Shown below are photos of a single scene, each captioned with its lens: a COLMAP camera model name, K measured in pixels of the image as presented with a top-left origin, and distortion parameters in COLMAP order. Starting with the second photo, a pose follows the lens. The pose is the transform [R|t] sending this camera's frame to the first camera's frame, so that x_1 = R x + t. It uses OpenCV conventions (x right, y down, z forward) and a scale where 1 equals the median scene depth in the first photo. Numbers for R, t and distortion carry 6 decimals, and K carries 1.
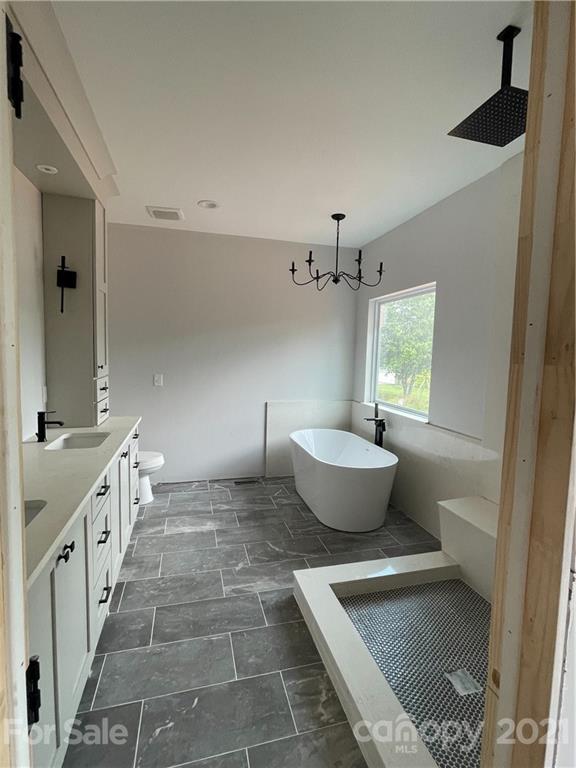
lens RADIAL K [[372.7, 0, 289.0], [0, 372.7, 383.3], [0, 0, 1]] dist [0.003683, 0.000592]
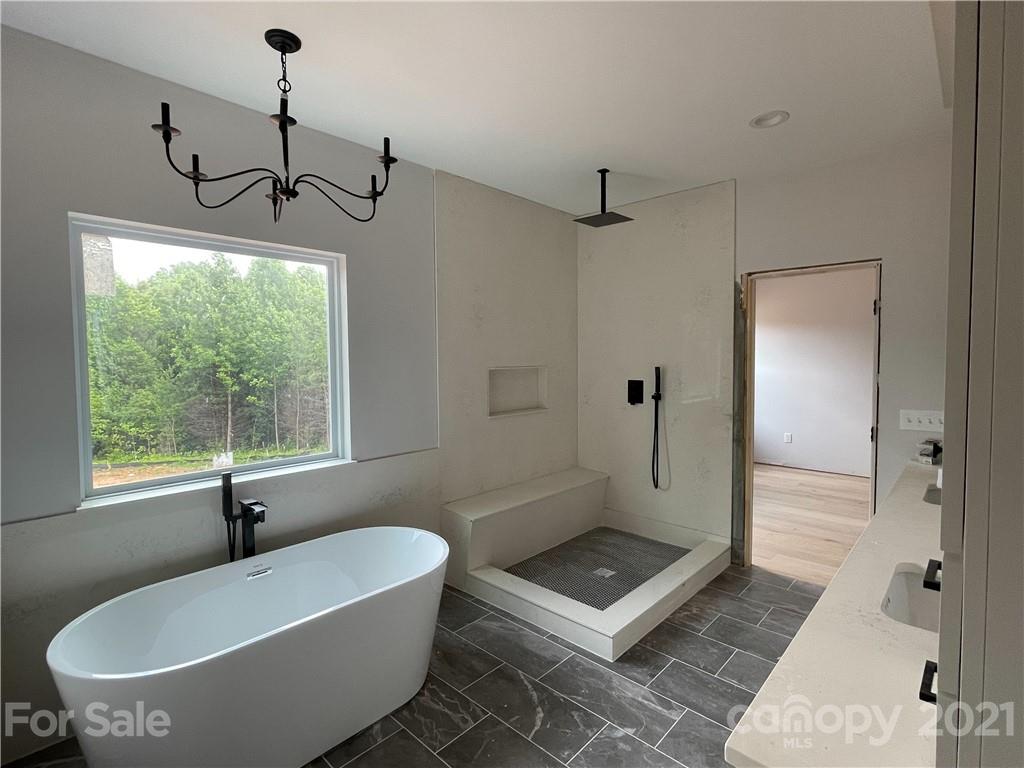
lens RADIAL K [[496.9, 0, 513.9], [0, 496.9, 382.3], [0, 0, 1]] dist [0.003683, 0.000592]
pose [[-0.521234, -0.052086, 0.851823, -0.727553], [0.072200, 0.991866, 0.104828, -0.154368], [-0.850354, 0.116142, -0.513233, 1.593271]]
